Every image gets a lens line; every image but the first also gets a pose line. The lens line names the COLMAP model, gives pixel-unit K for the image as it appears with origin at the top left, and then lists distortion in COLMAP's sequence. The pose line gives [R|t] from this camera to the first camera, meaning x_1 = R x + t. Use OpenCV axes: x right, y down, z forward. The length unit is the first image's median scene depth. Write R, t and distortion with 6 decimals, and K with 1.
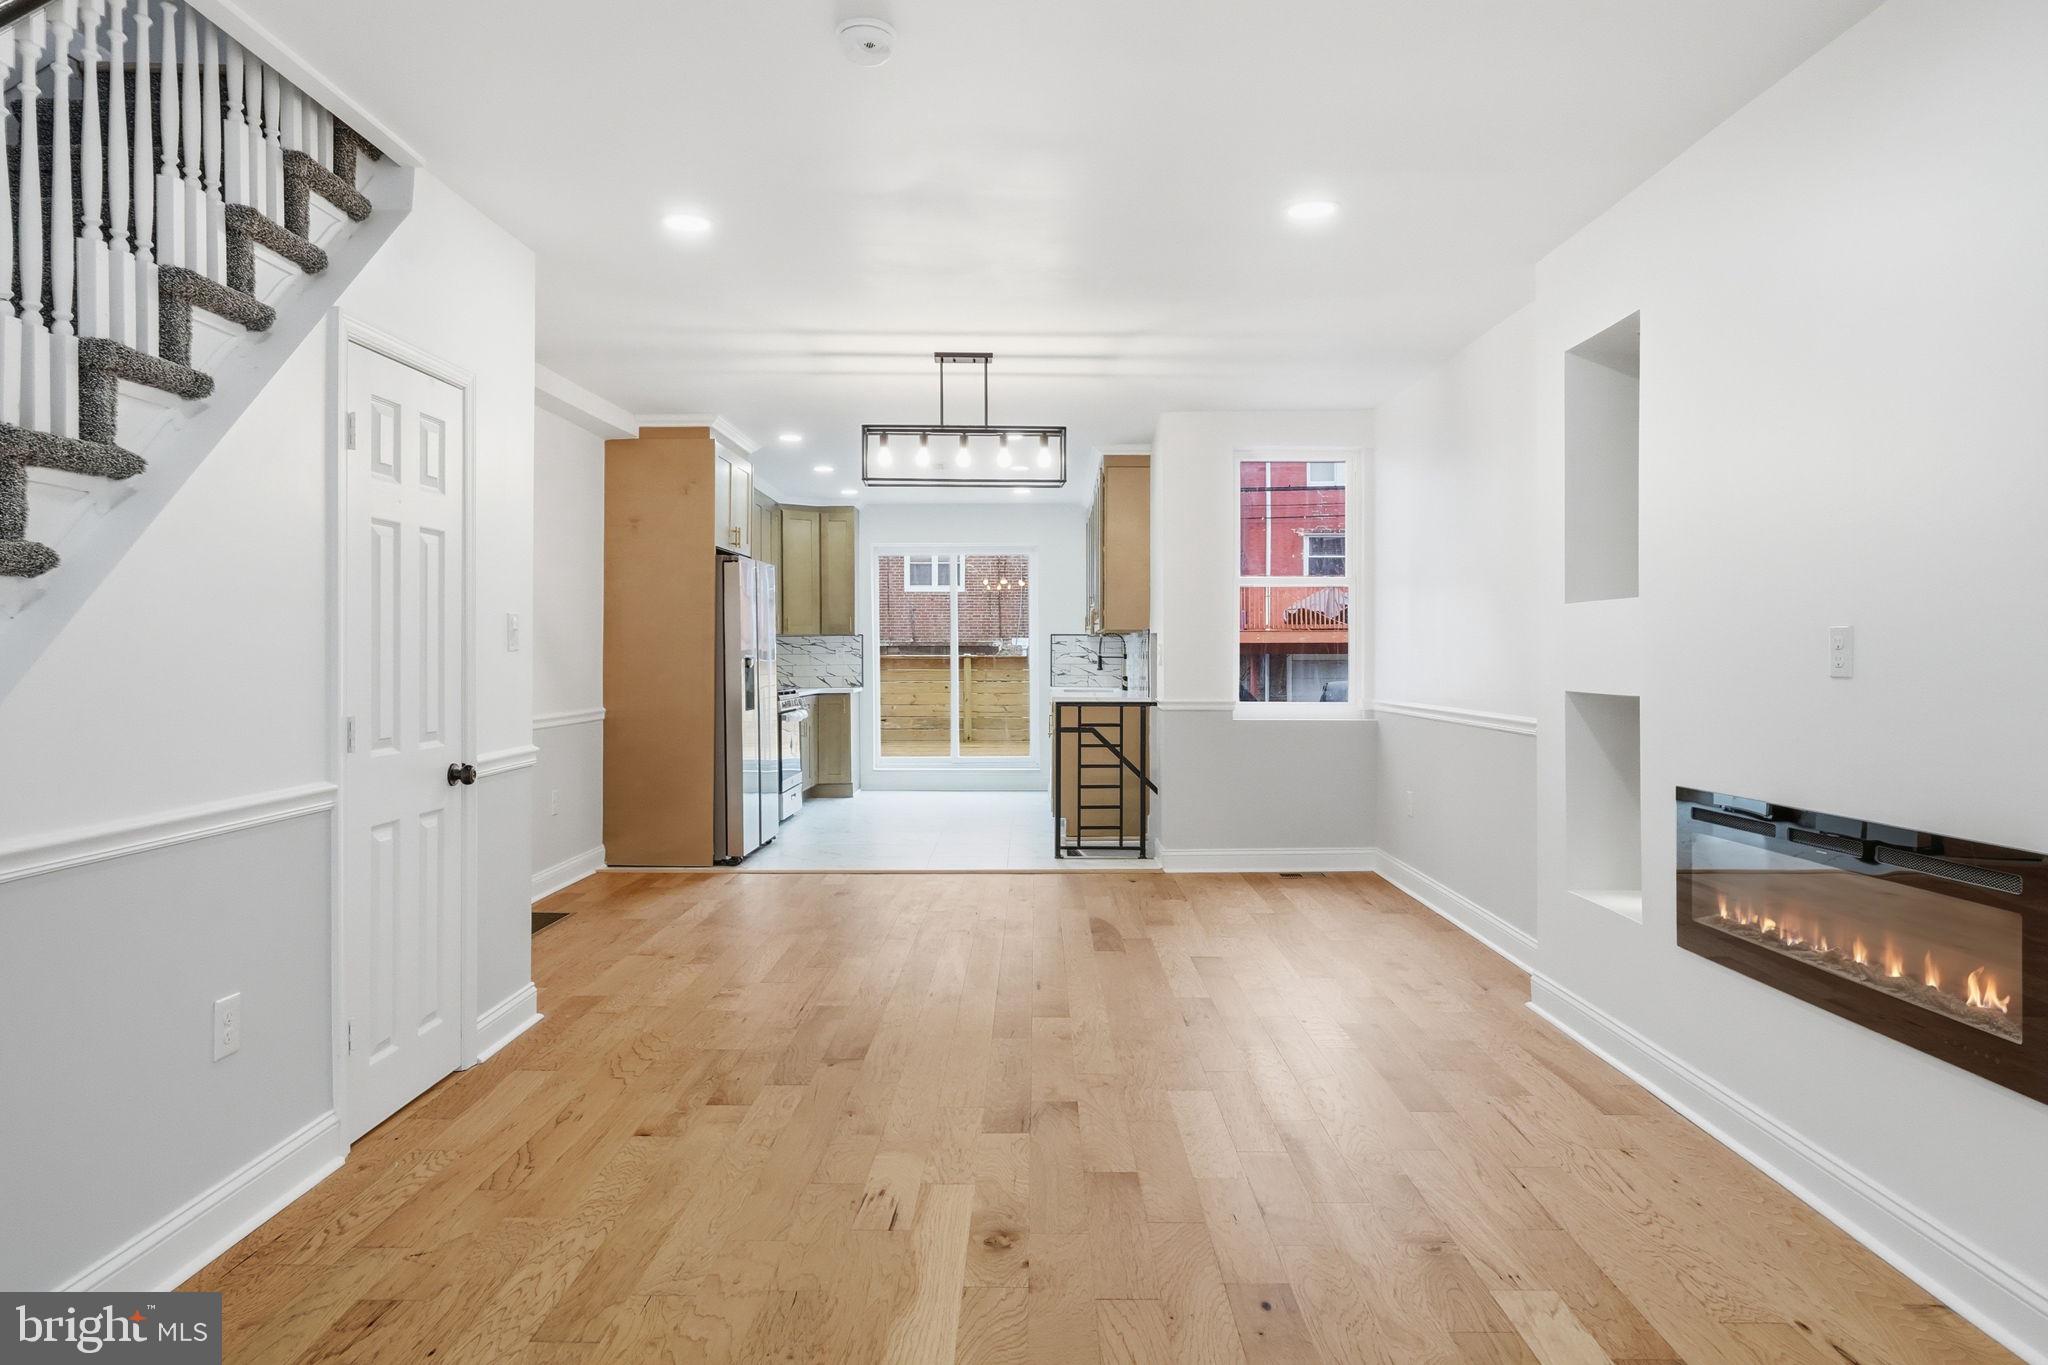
lens RADIAL K [[1270.2, 0, 1015.9], [0, 1270.2, 659.7], [0, 0, 1]] dist [-0.000655, -0.000125]
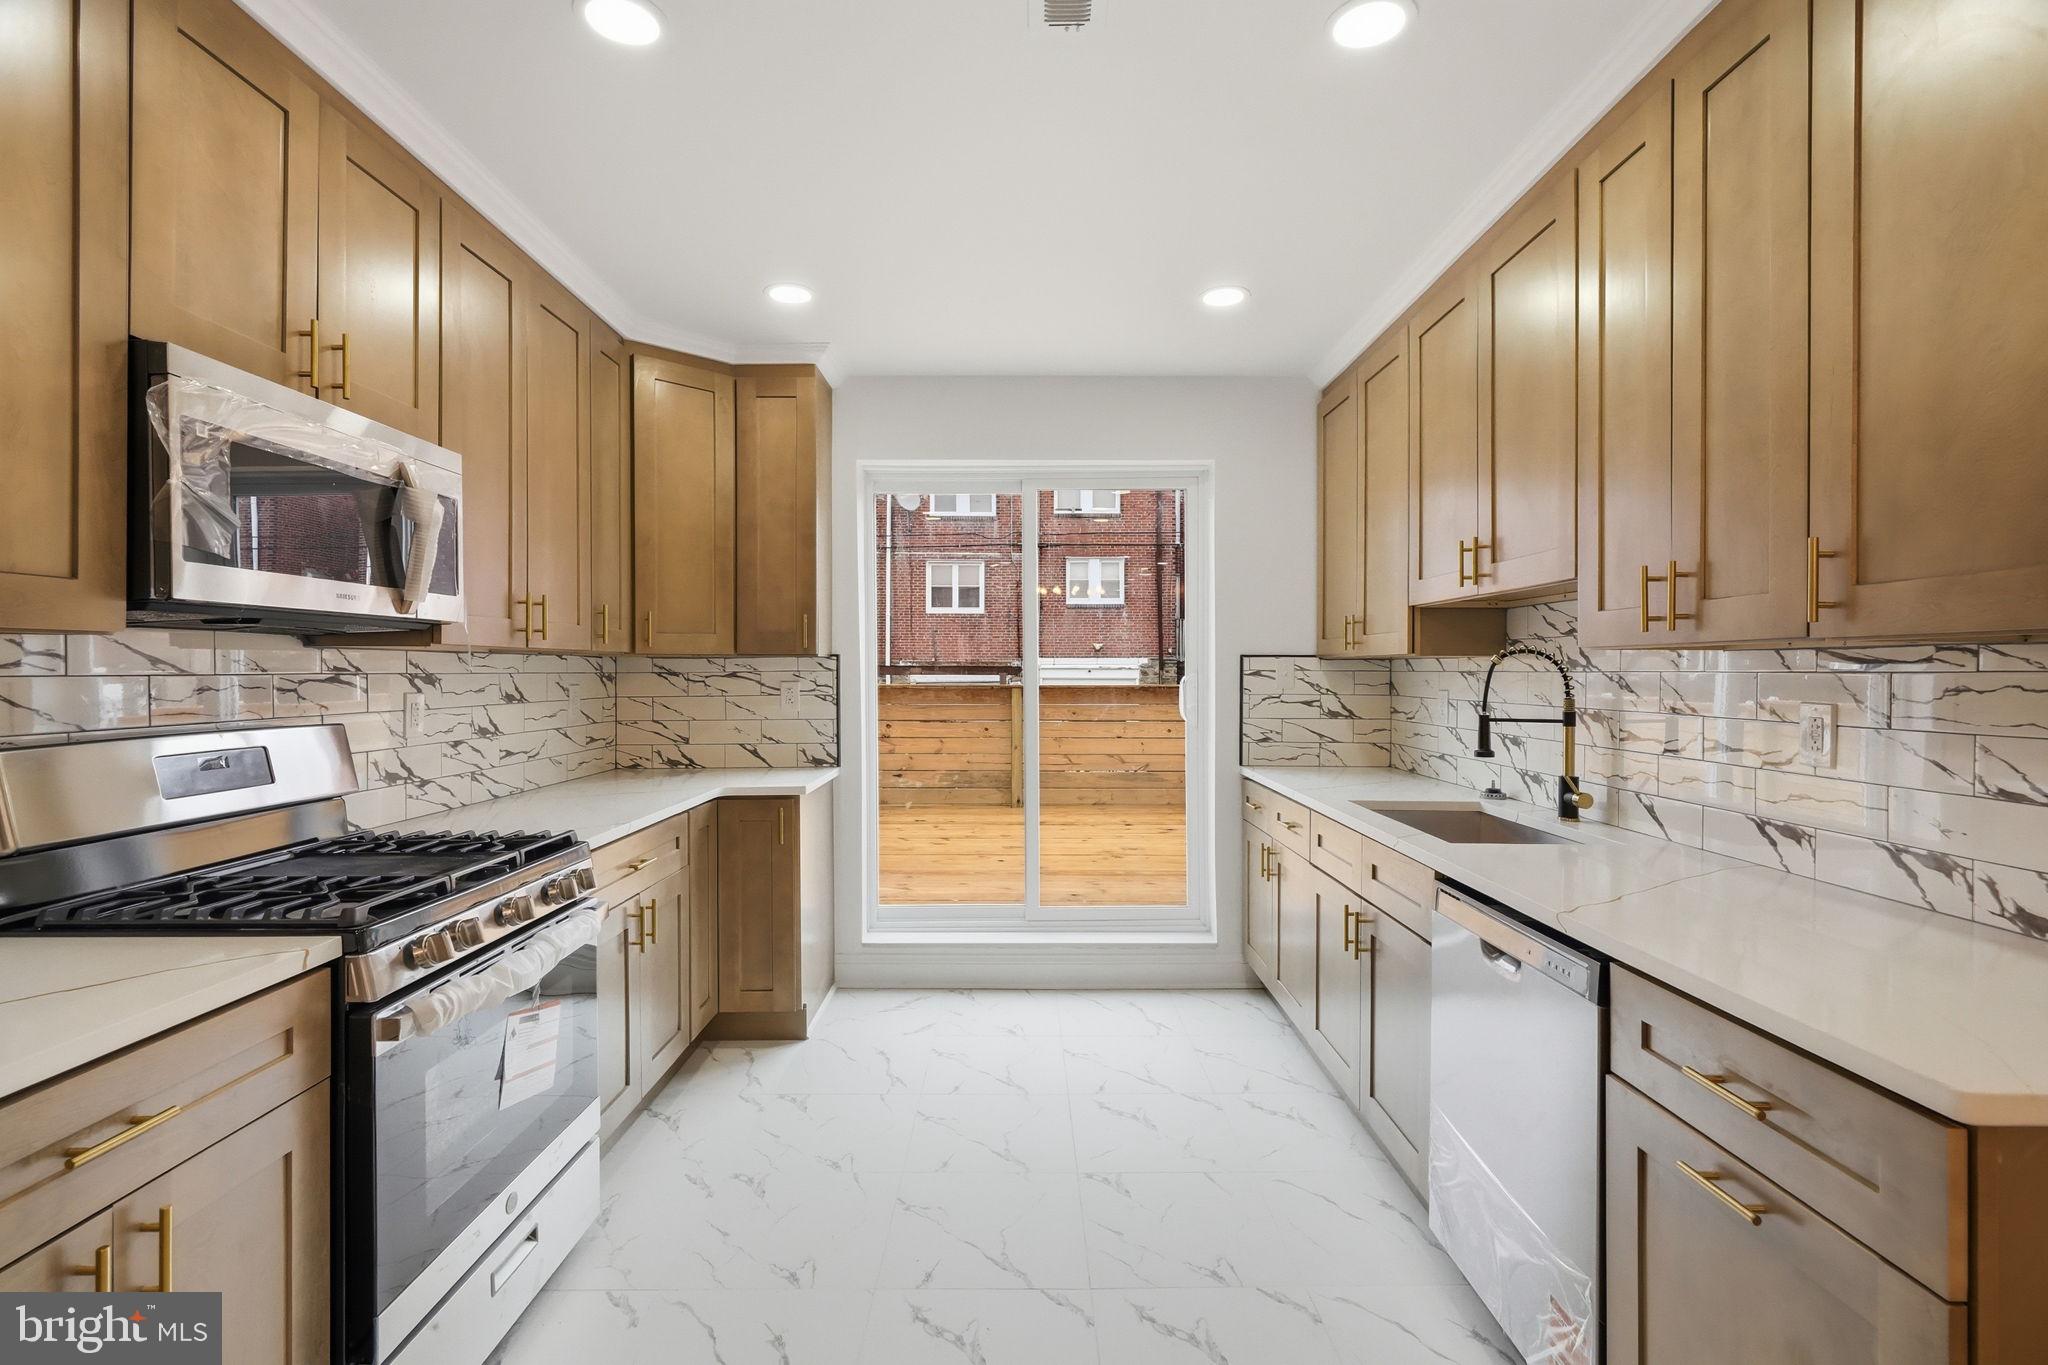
lens RADIAL K [[920.5, 0, 1026.6], [0, 920.5, 676.4], [0, 0, 1]] dist [0.000325, 0.000385]
pose [[0.999765, 0.001635, 0.021627, -0.089005], [-0.001715, 0.999992, 0.003695, -0.019907], [-0.021620, -0.003732, 0.999759, 1.000257]]
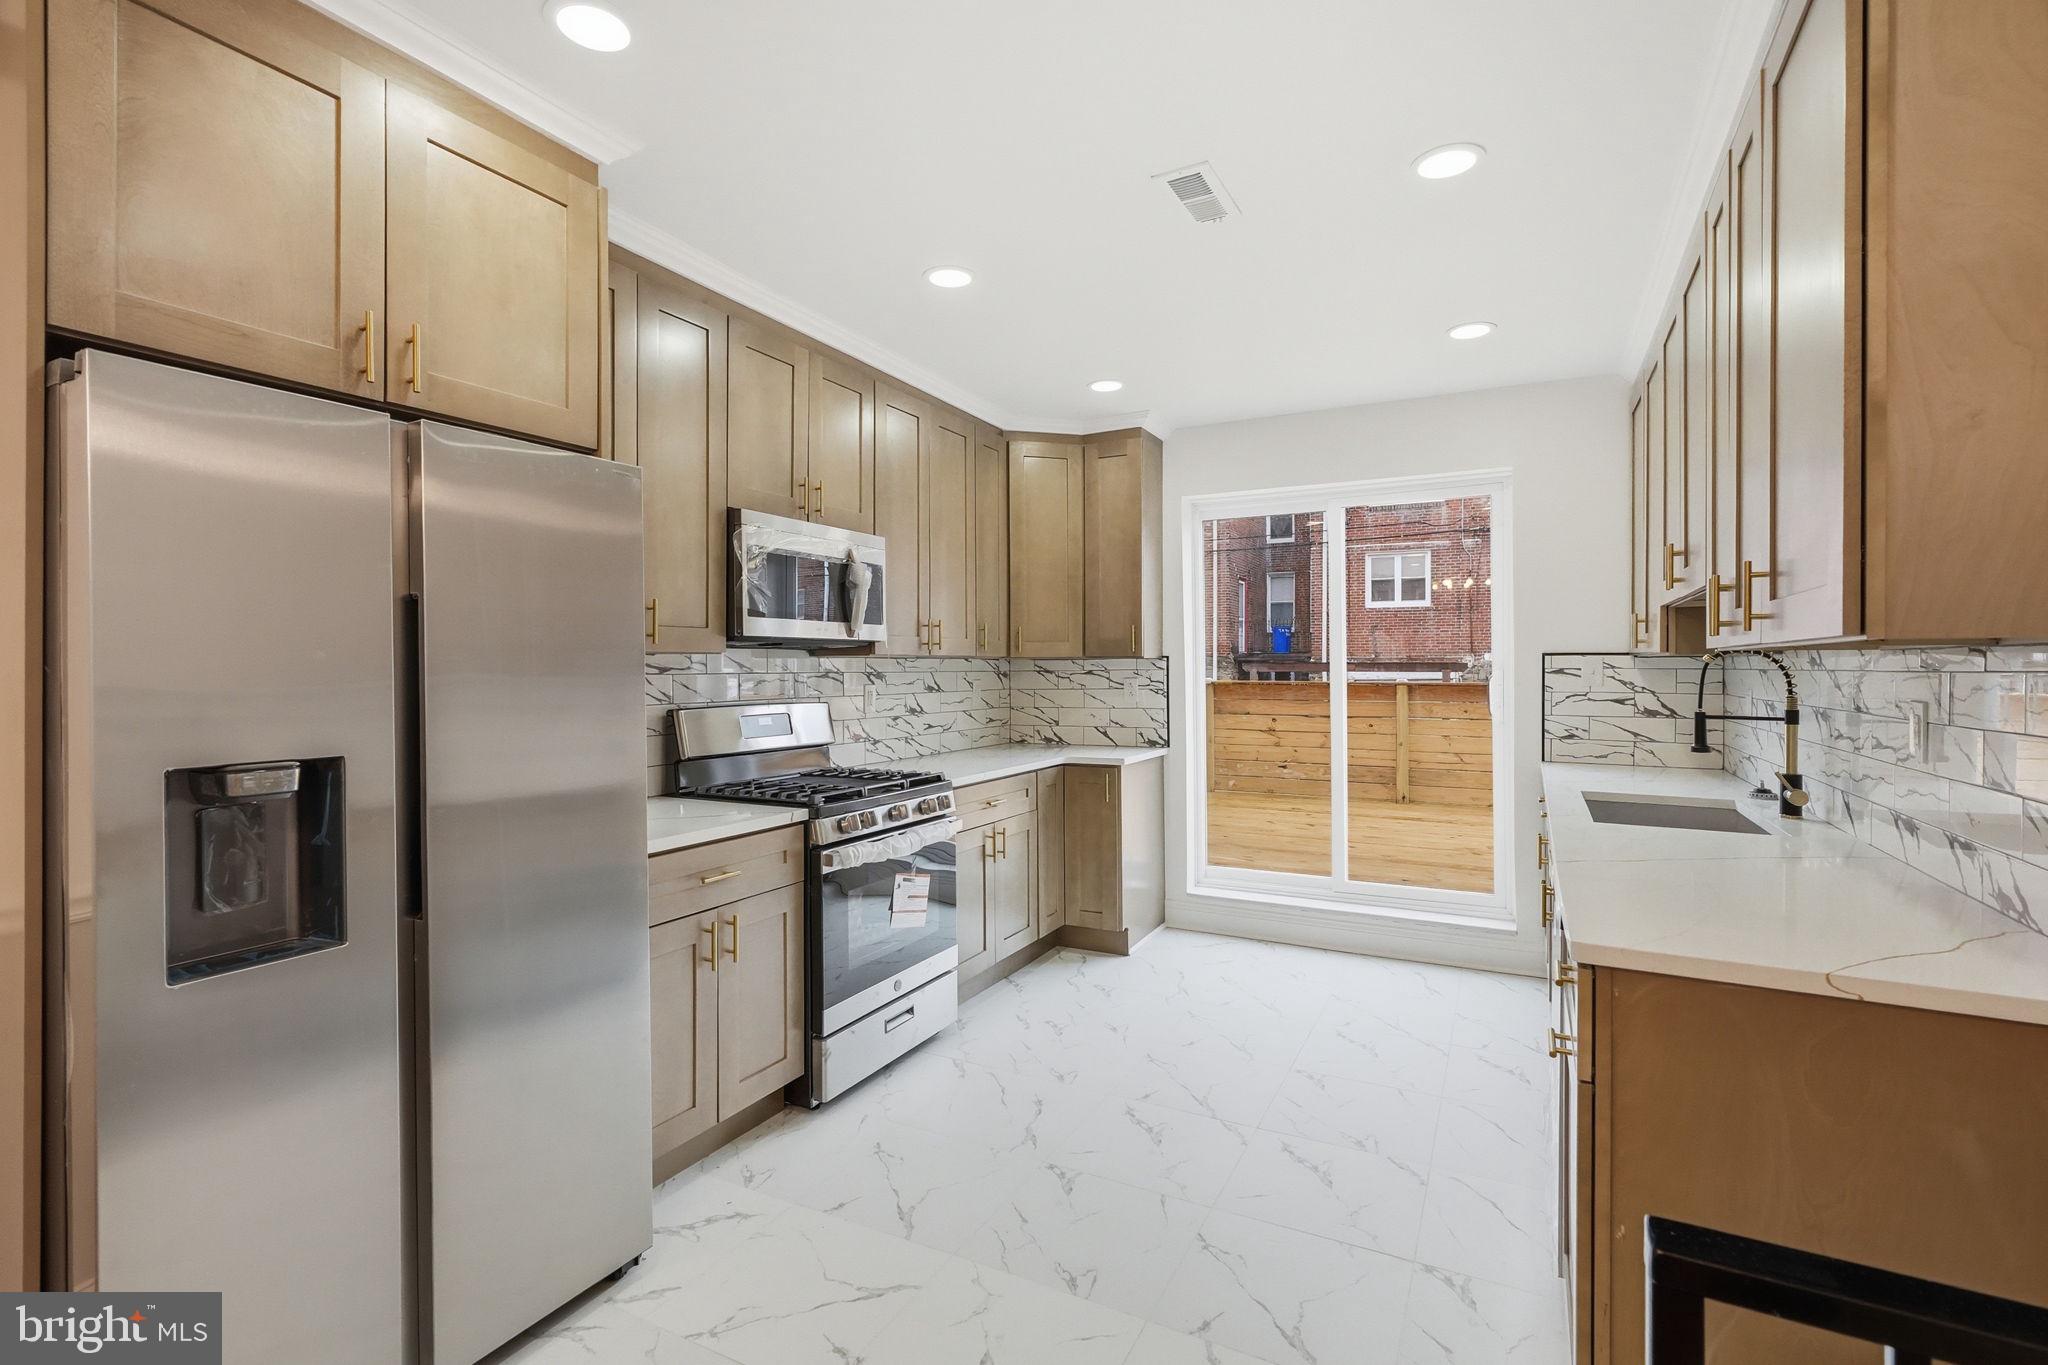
lens RADIAL K [[931.5, 0, 1025.6], [0, 931.5, 680.1], [0, 0, 1]] dist [0.000854, 0.000596]
pose [[0.892794, 0.005415, -0.450433, 0.018046], [-0.000225, 0.999933, 0.011575, -0.021017], [0.450466, -0.010233, 0.892735, 0.901288]]
